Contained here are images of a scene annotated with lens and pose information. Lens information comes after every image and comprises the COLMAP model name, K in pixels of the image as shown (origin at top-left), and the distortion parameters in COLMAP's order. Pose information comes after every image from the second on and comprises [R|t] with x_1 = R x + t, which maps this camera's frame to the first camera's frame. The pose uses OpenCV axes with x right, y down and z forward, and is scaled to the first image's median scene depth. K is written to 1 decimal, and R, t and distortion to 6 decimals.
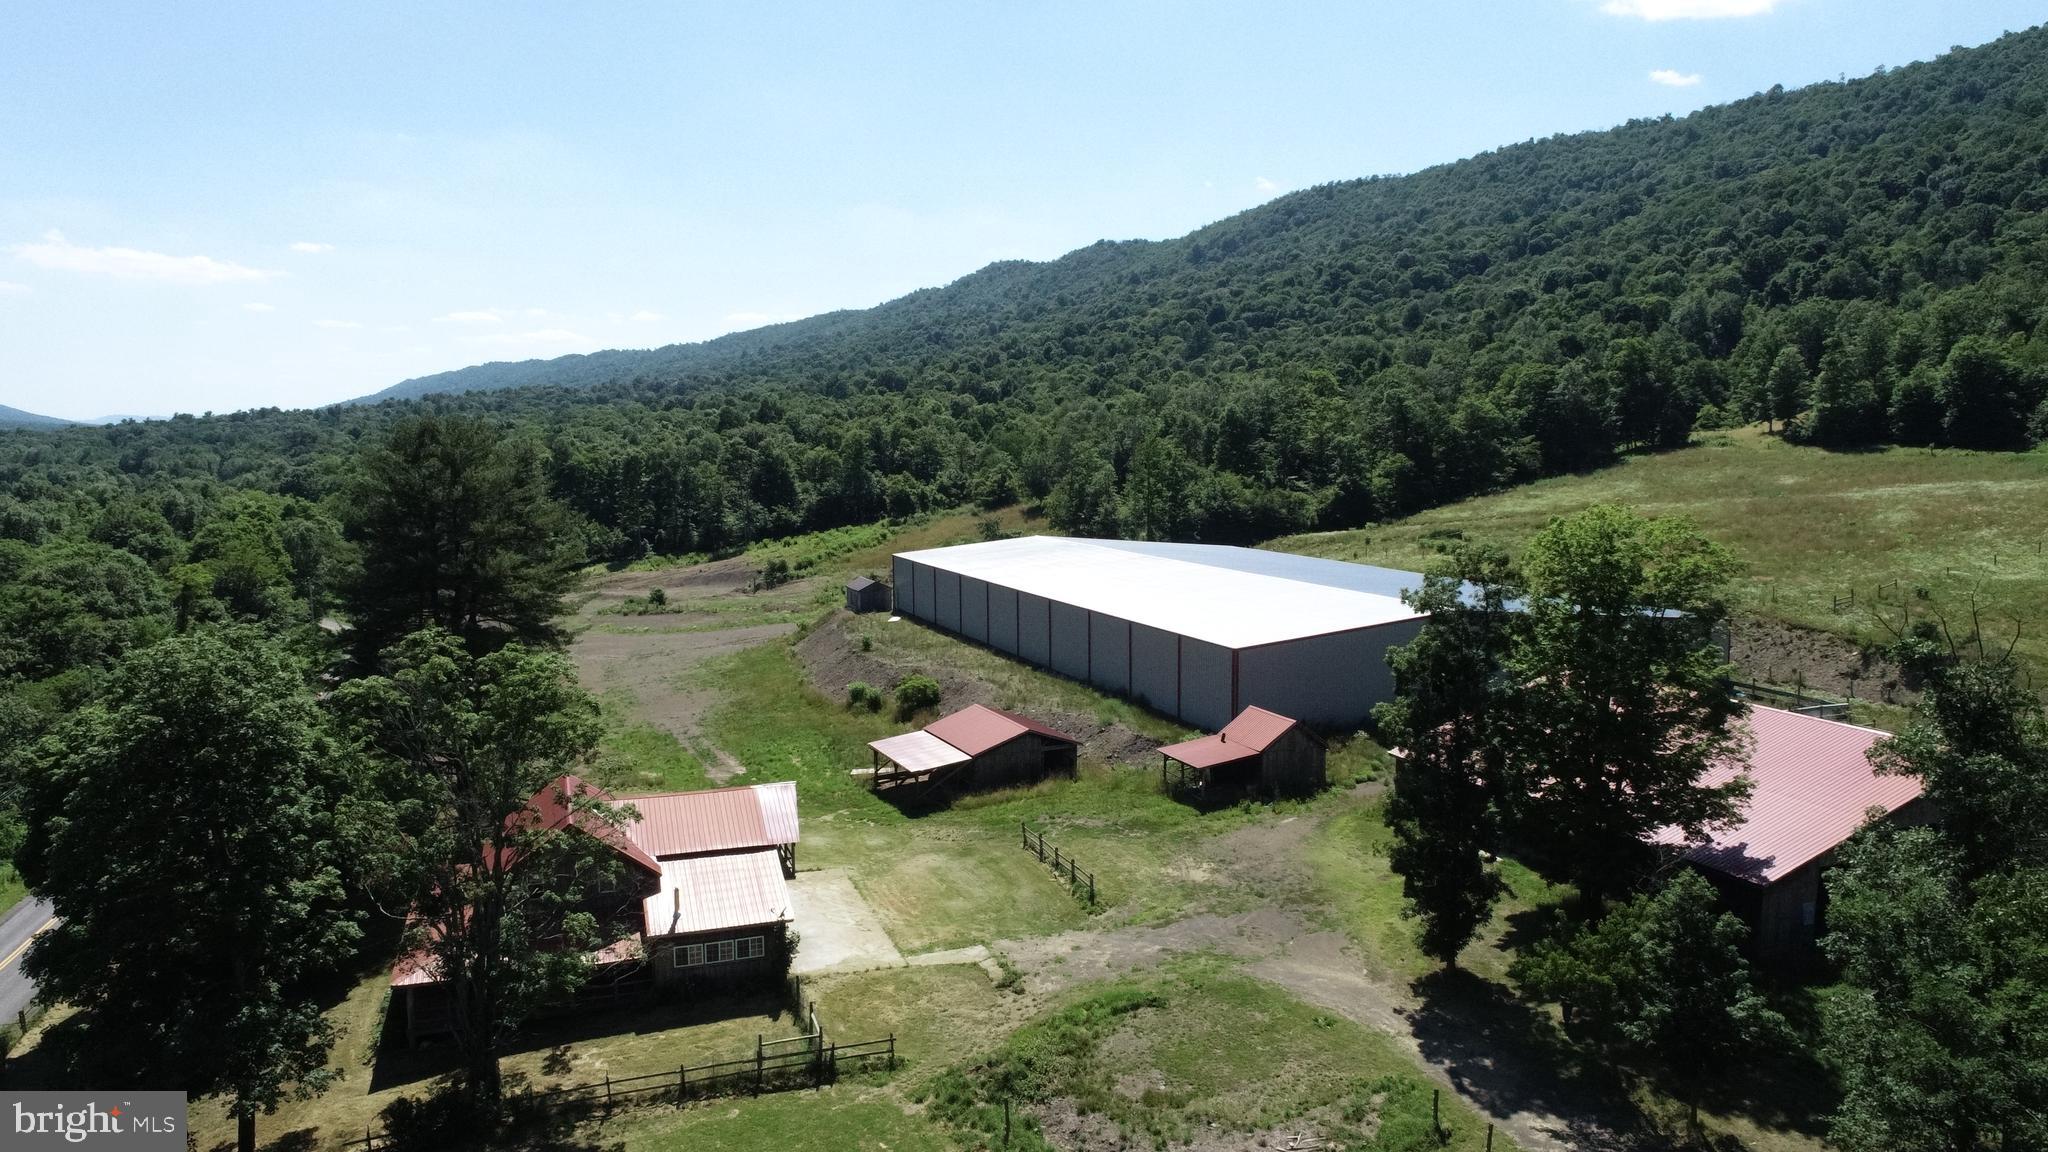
lens RADIAL K [[1381.1, 0, 1024.0], [0, 1381.1, 576.0], [0, 0, 1]] dist [-0.018156, 0.005109]
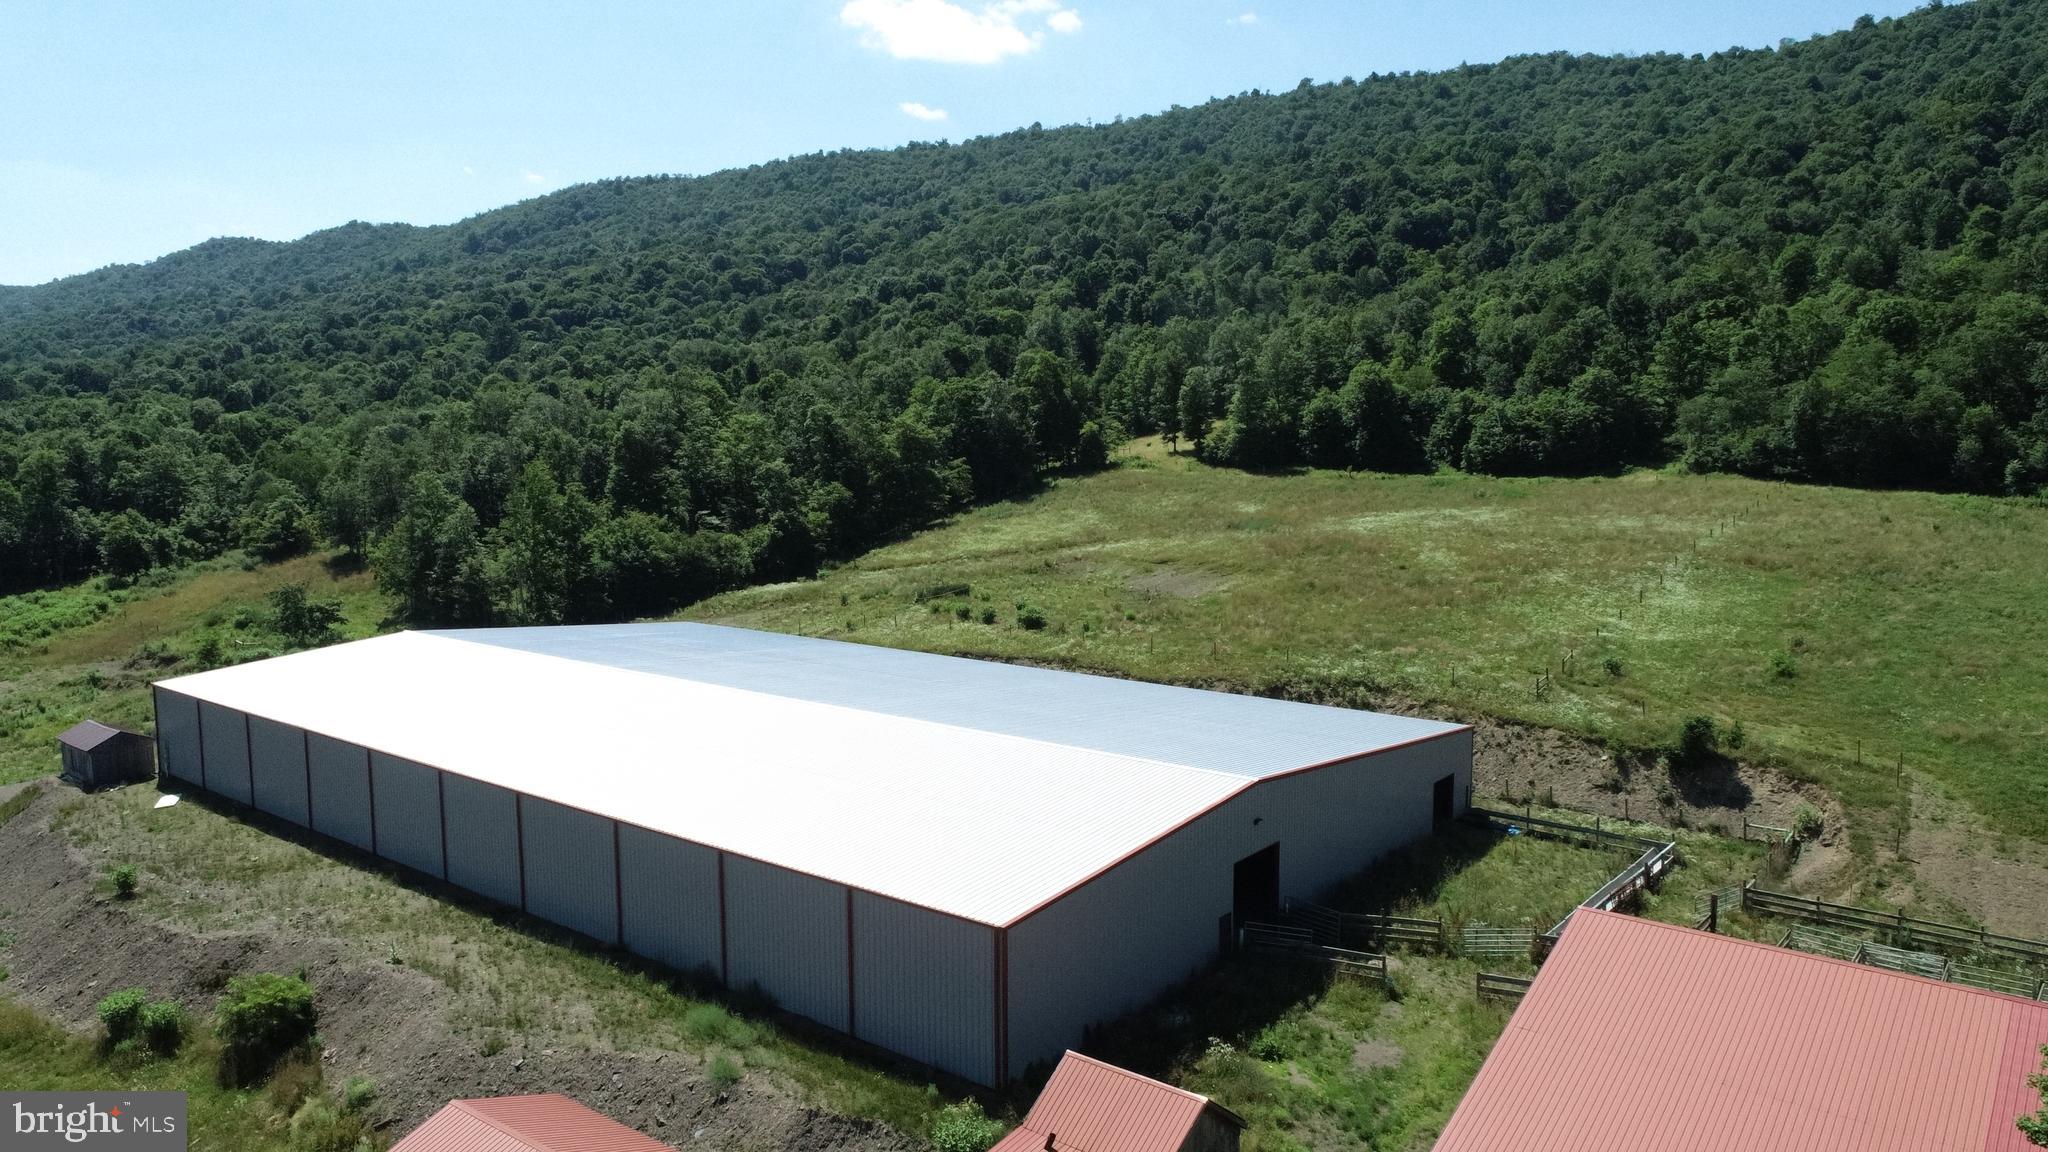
lens RADIAL K [[1376.2, 0, 1028.3], [0, 1376.2, 579.7], [0, 0, 1]] dist [-0.018546, 0.008492]
pose [[0.872538, -0.049055, 0.486077, -0.010375], [0.048881, 0.998719, 0.013047, -0.010240], [-0.486094, 0.012376, 0.873819, 0.062474]]
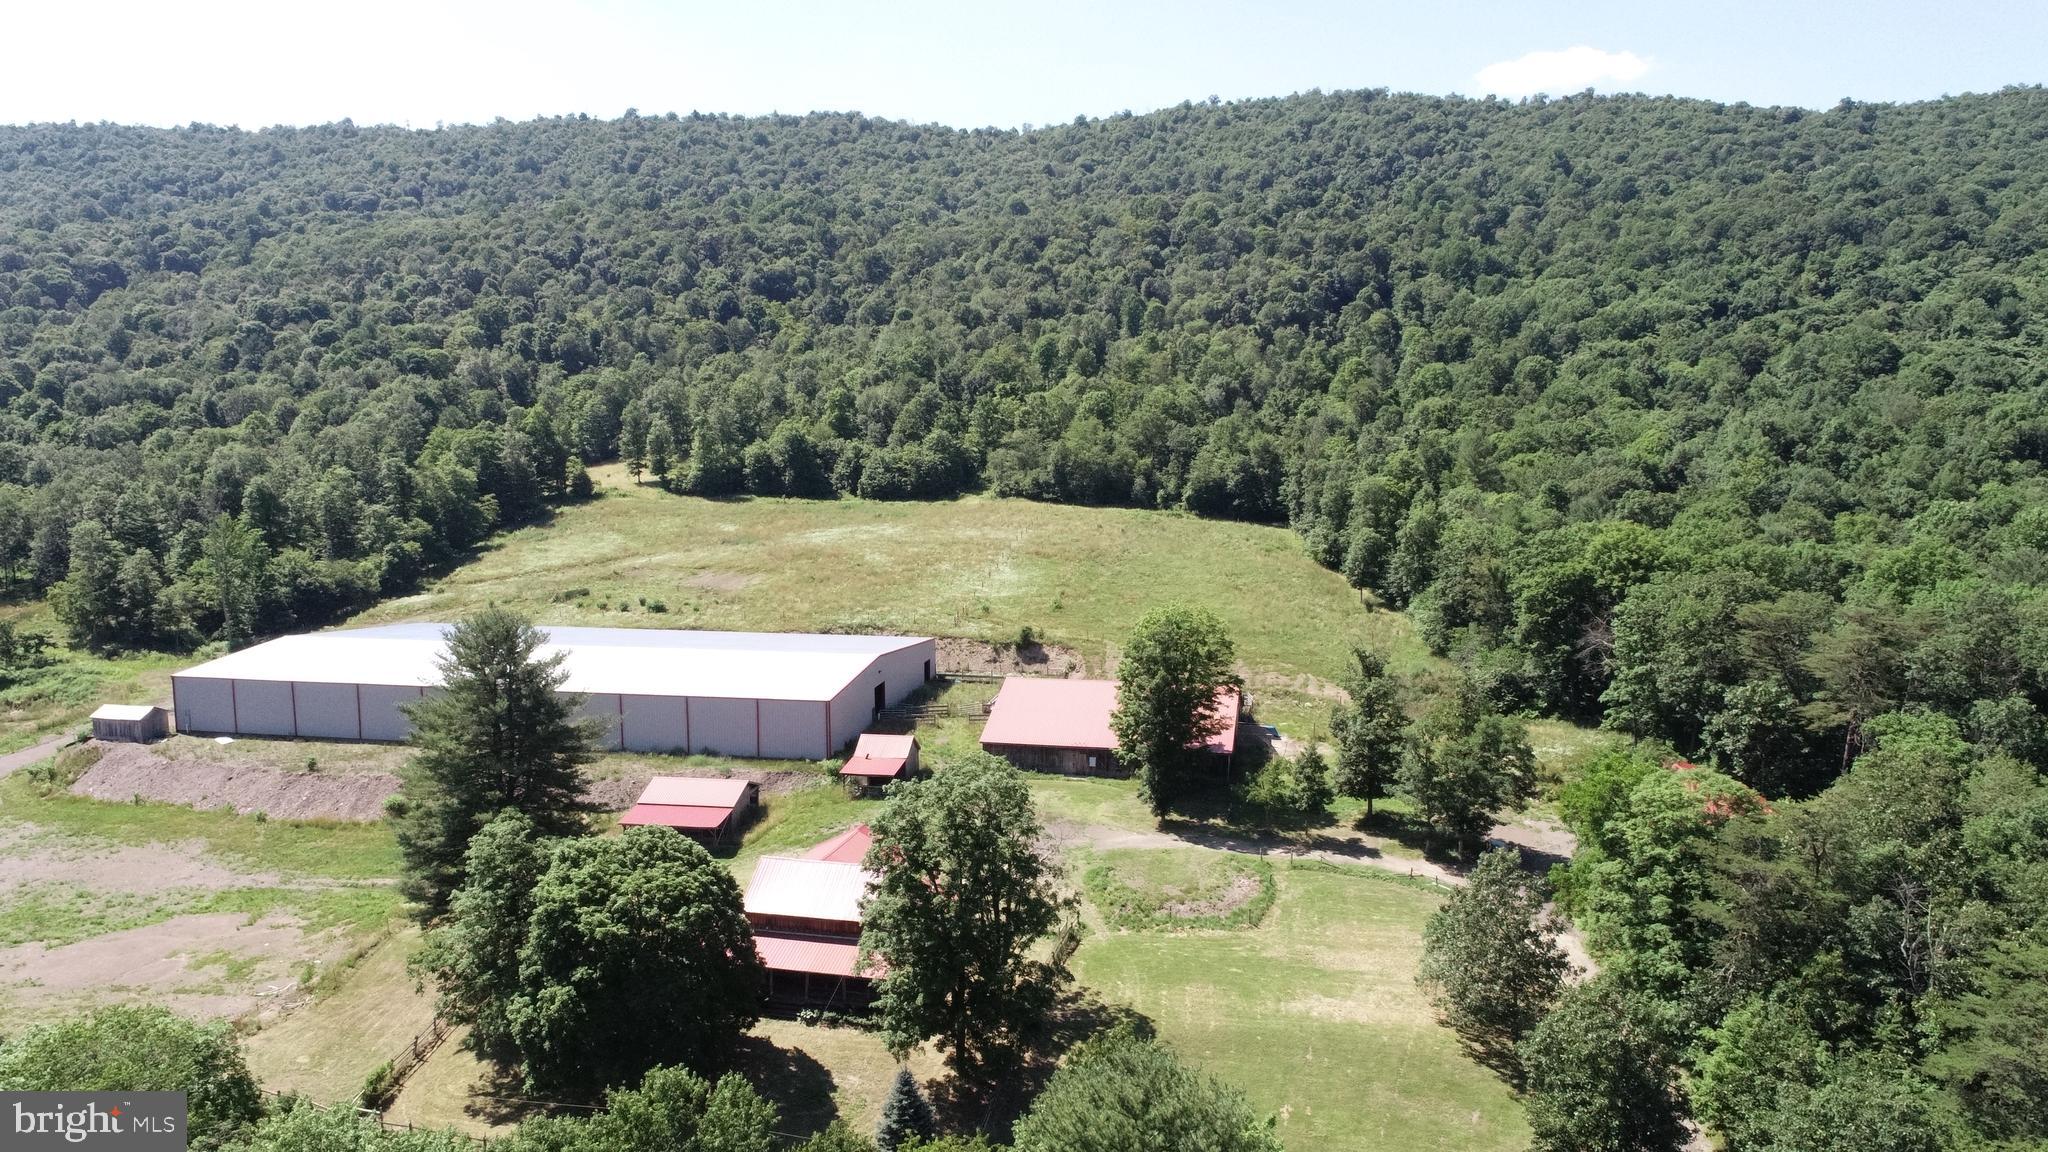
lens RADIAL K [[1374.8, 0, 1028.6], [0, 1374.8, 578.1], [0, 0, 1]] dist [-0.018124, 0.007645]
pose [[0.534771, -0.088790, 0.840319, -0.116294], [0.084883, 0.995079, 0.051123, -0.016489], [-0.840723, 0.043989, 0.539676, -0.001060]]
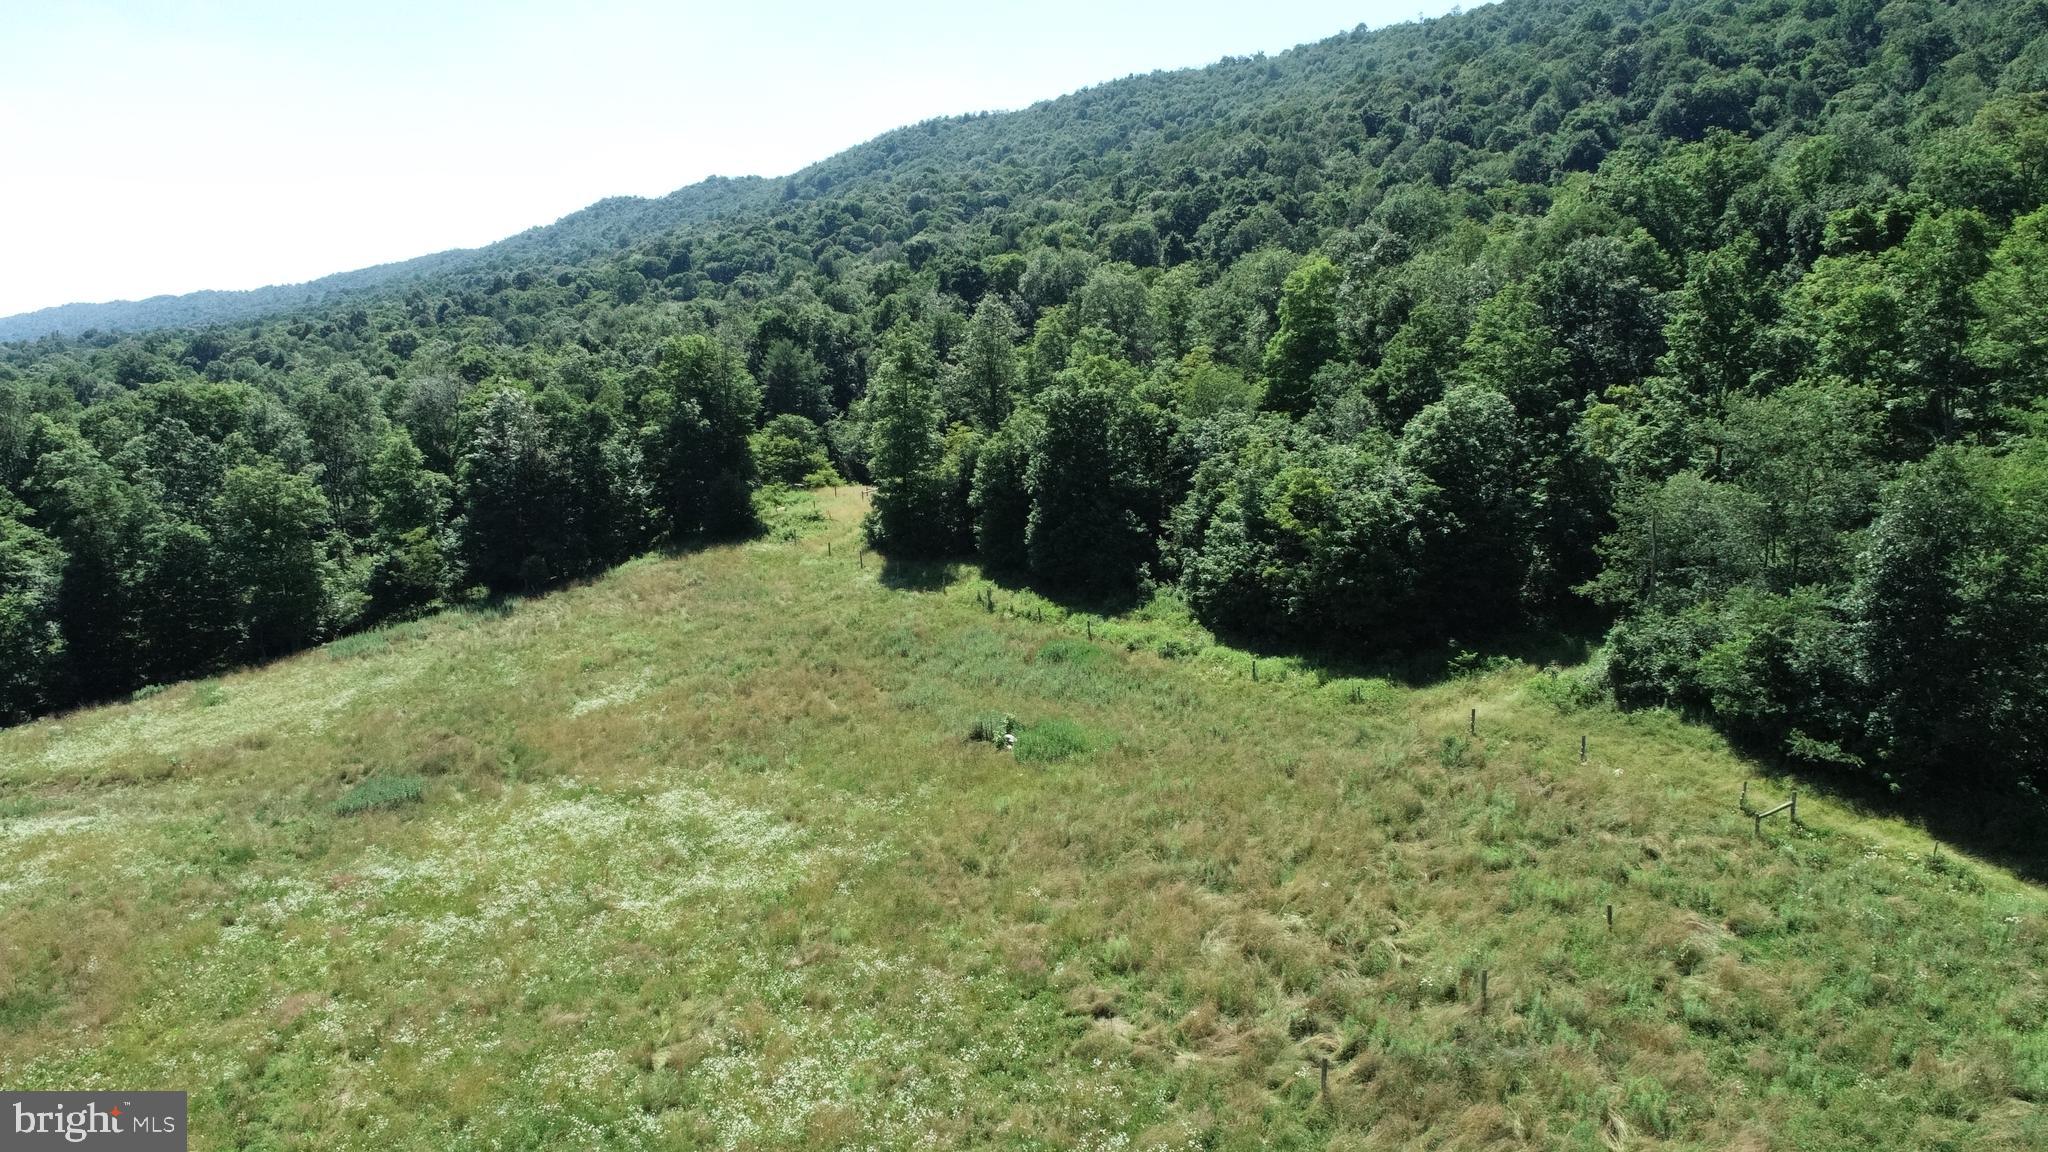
lens RADIAL K [[1376.2, 0, 1028.3], [0, 1376.2, 579.7], [0, 0, 1]] dist [-0.018546, 0.008492]
pose [[0.978620, -0.033304, 0.202960, 0.154656], [0.024404, 0.998634, 0.046195, -0.032126], [-0.204222, -0.040255, 0.978097, 0.138606]]
